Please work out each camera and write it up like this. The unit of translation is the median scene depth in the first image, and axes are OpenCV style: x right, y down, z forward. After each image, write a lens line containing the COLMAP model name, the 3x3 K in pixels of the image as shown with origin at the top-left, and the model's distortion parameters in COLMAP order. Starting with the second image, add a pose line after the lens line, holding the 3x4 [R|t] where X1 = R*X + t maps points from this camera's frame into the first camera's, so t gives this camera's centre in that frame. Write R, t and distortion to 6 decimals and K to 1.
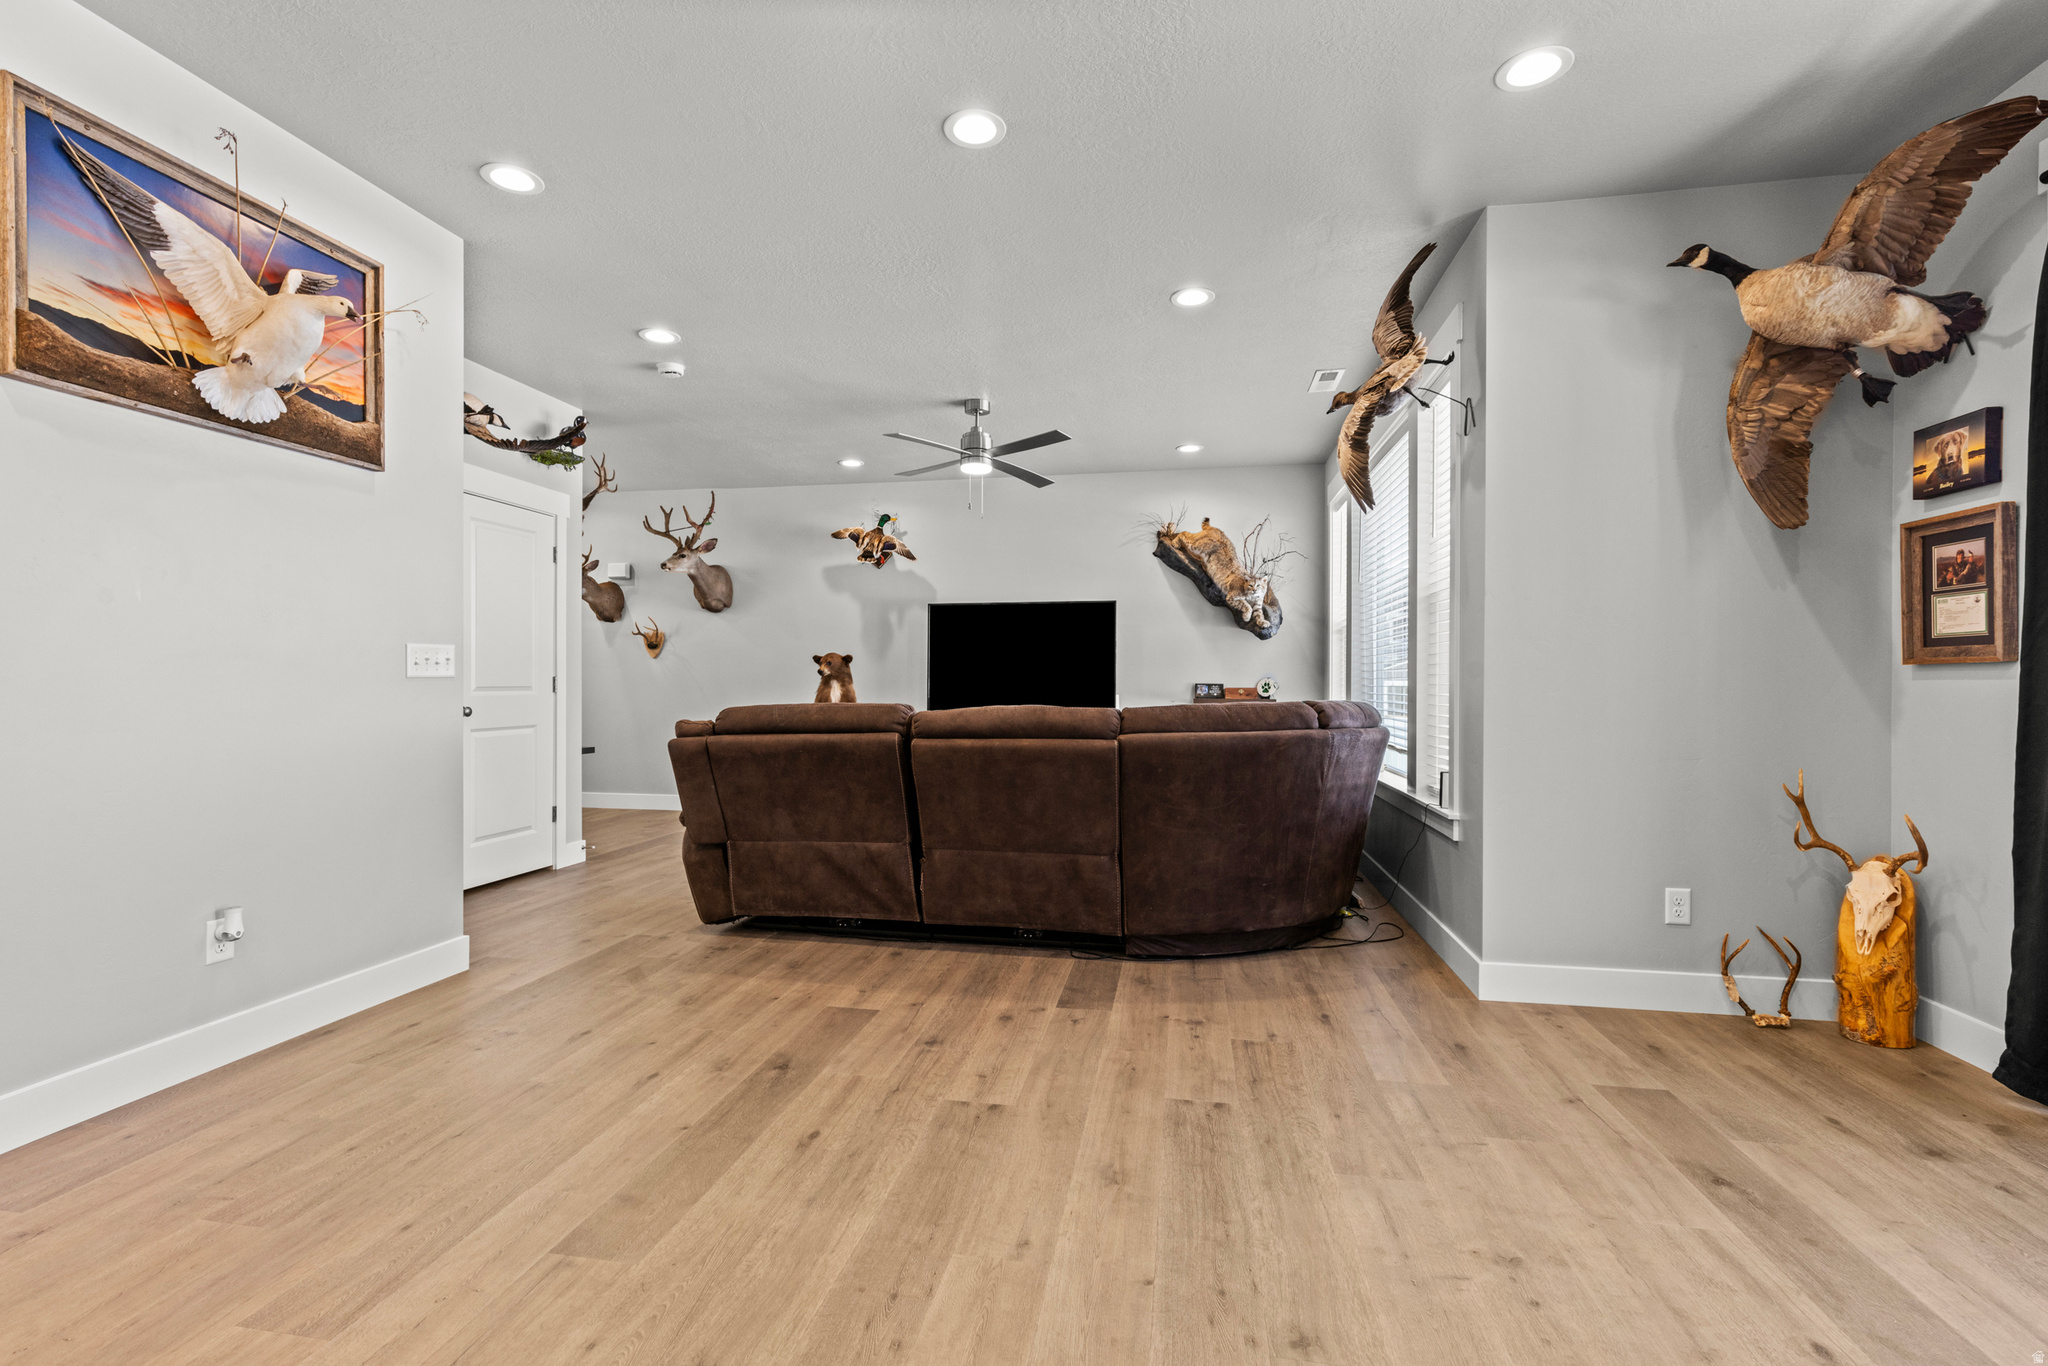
lens RADIAL K [[914.7, 0, 1012.5], [0, 914.7, 682.8], [0, 0, 1]] dist [0.007015, -0.000286]
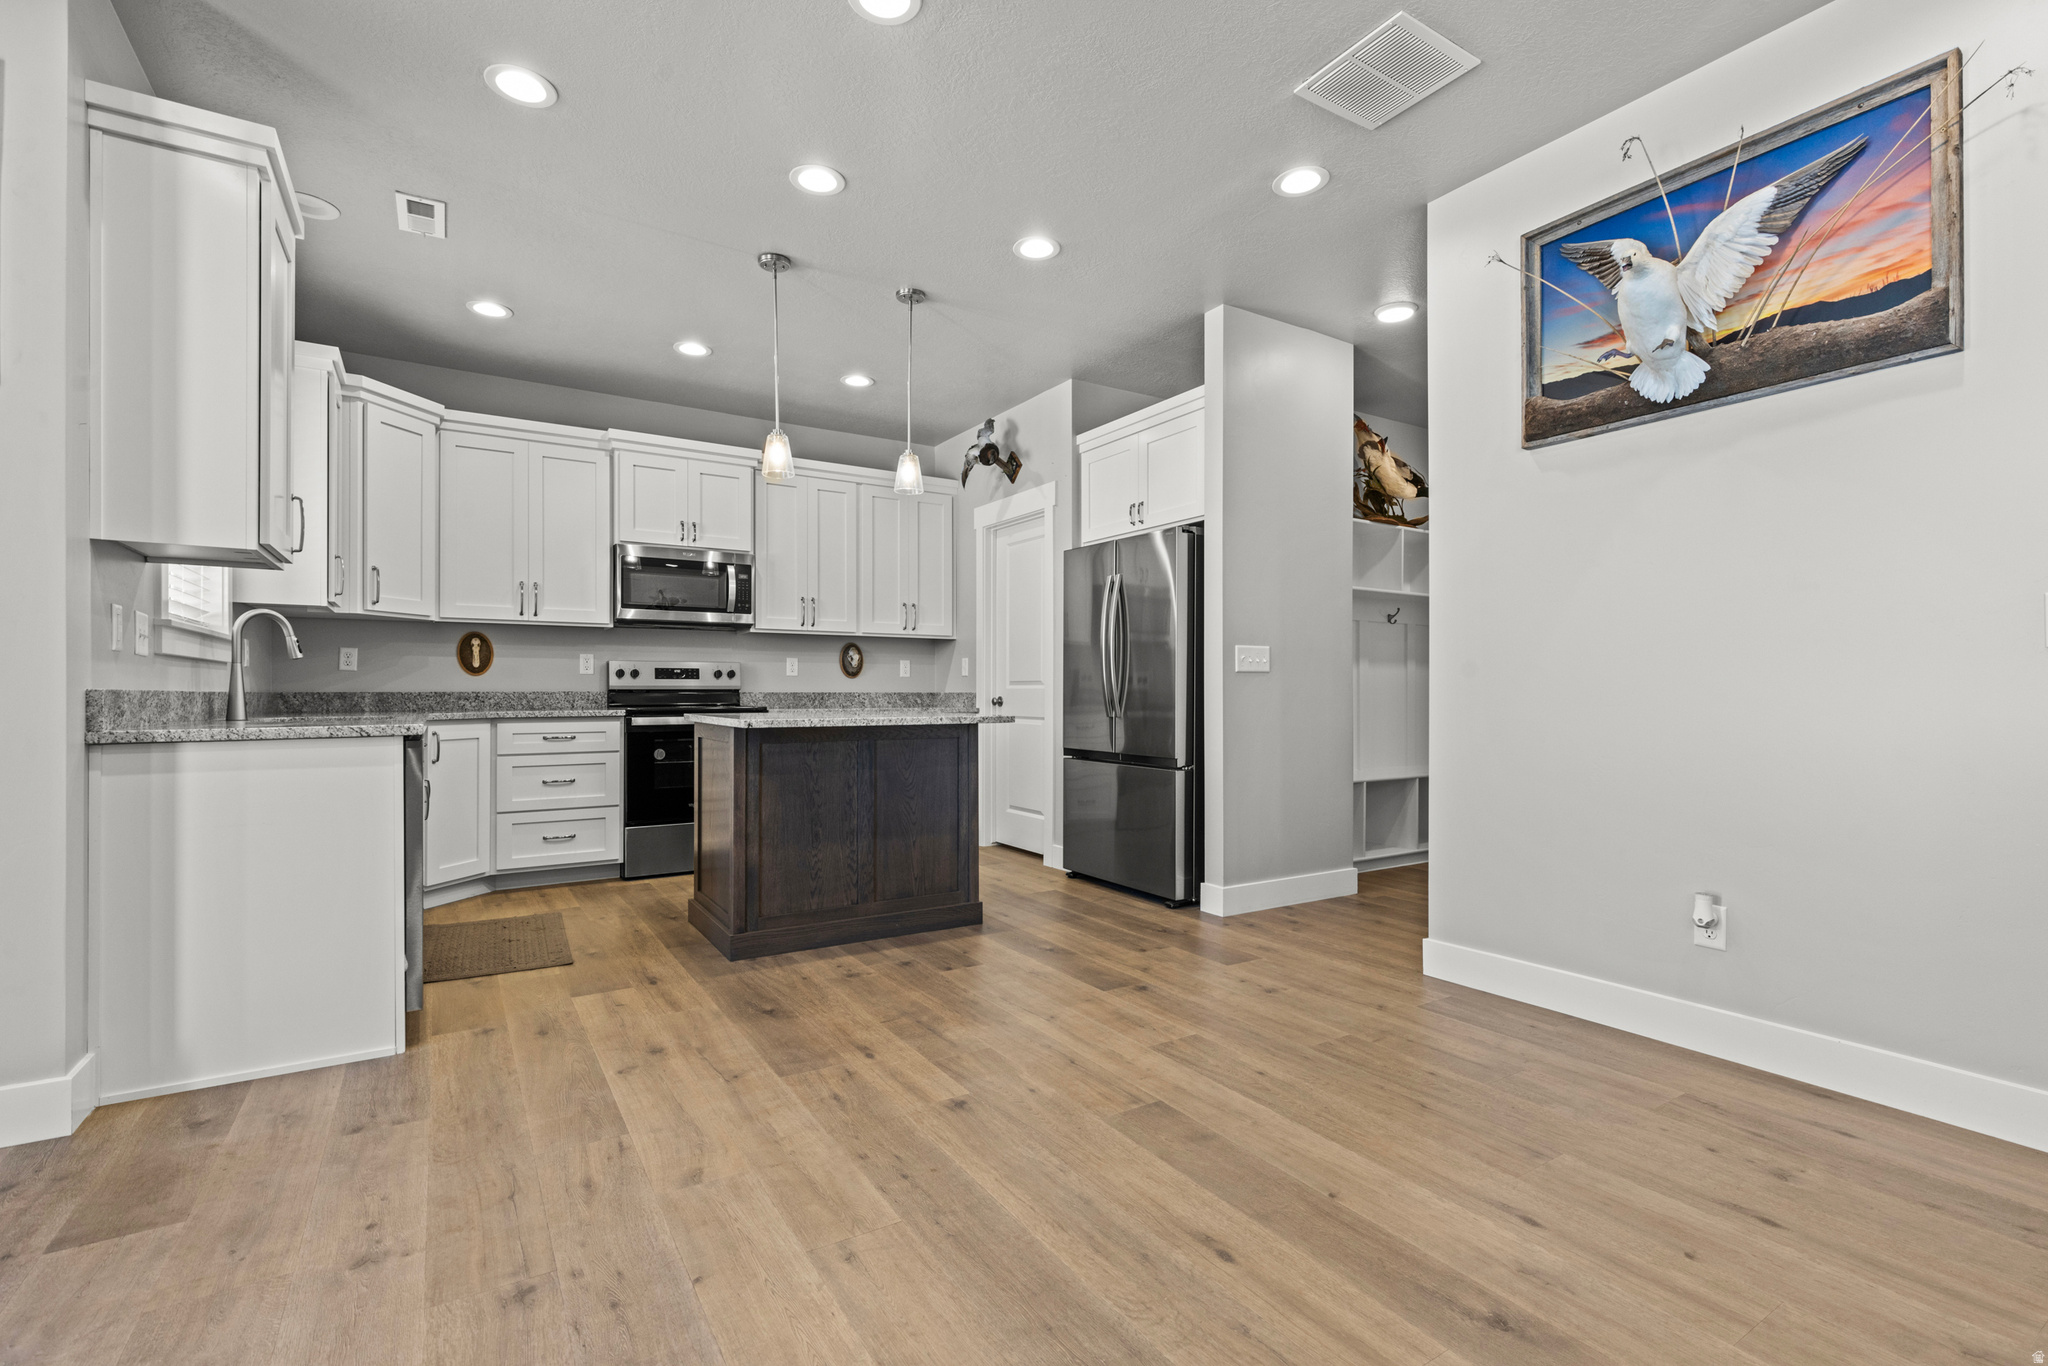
lens RADIAL K [[914.7, 0, 1013.3], [0, 914.7, 689.0], [0, 0, 1]] dist [0.007015, -0.000286]
pose [[-0.735994, -0.008381, -0.676936, 0.403927], [-0.001859, 0.999945, -0.010359, 0.044849], [0.676986, -0.006366, -0.735969, 1.403986]]
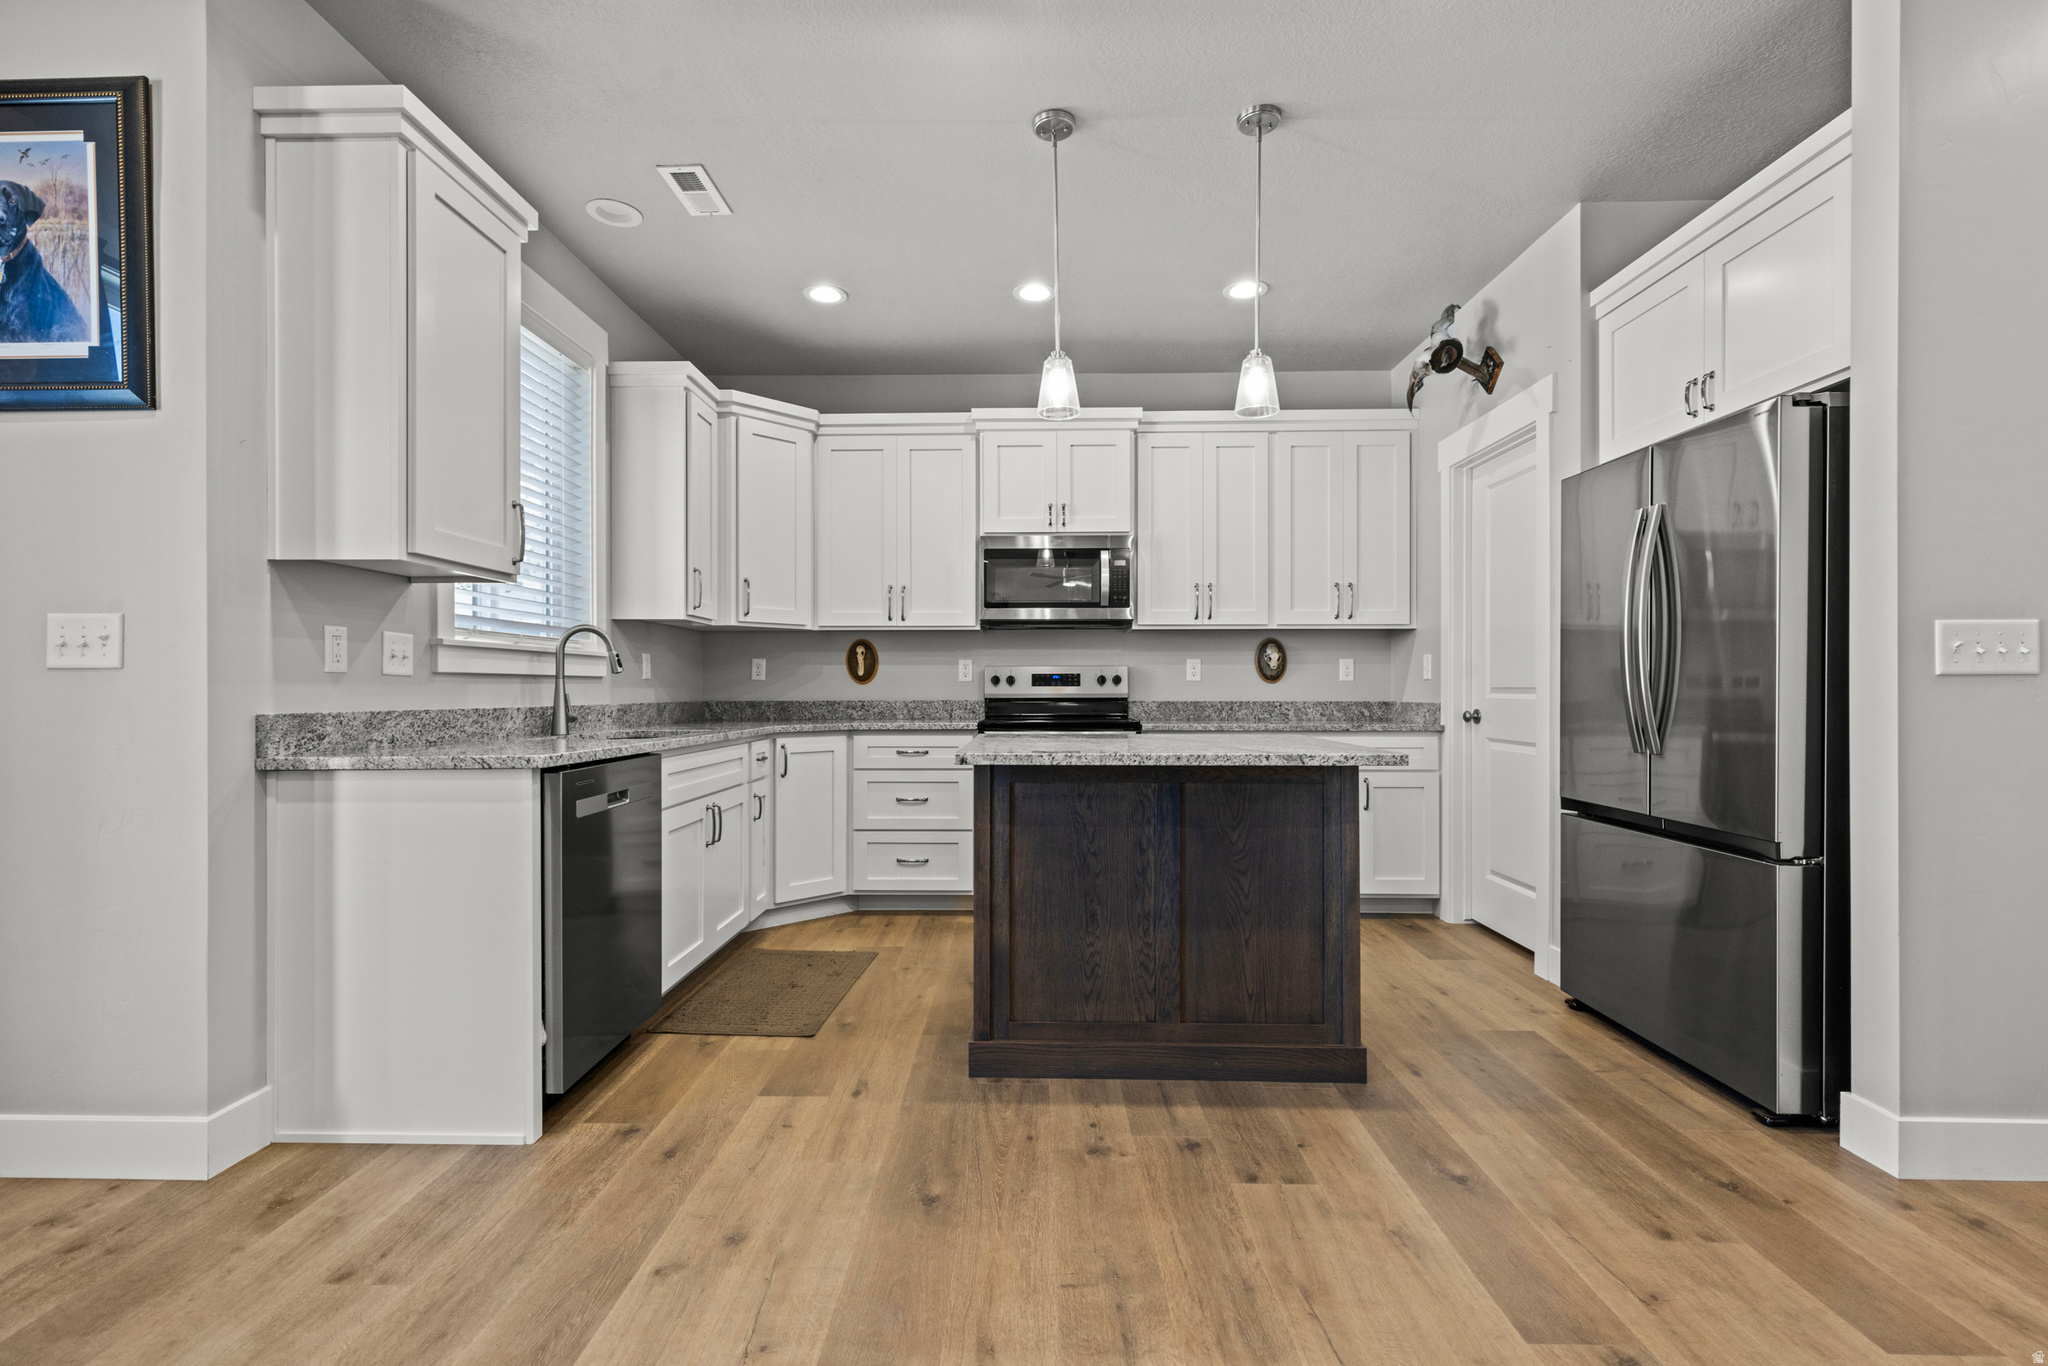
lens RADIAL K [[914.7, 0, 1014.0], [0, 914.7, 689.1], [0, 0, 1]] dist [0.007015, -0.000286]
pose [[-0.986588, -0.005318, -0.163143, -0.141991], [-0.004581, 0.999978, -0.004890, 0.012544], [0.163165, -0.004077, -0.986590, 1.088667]]
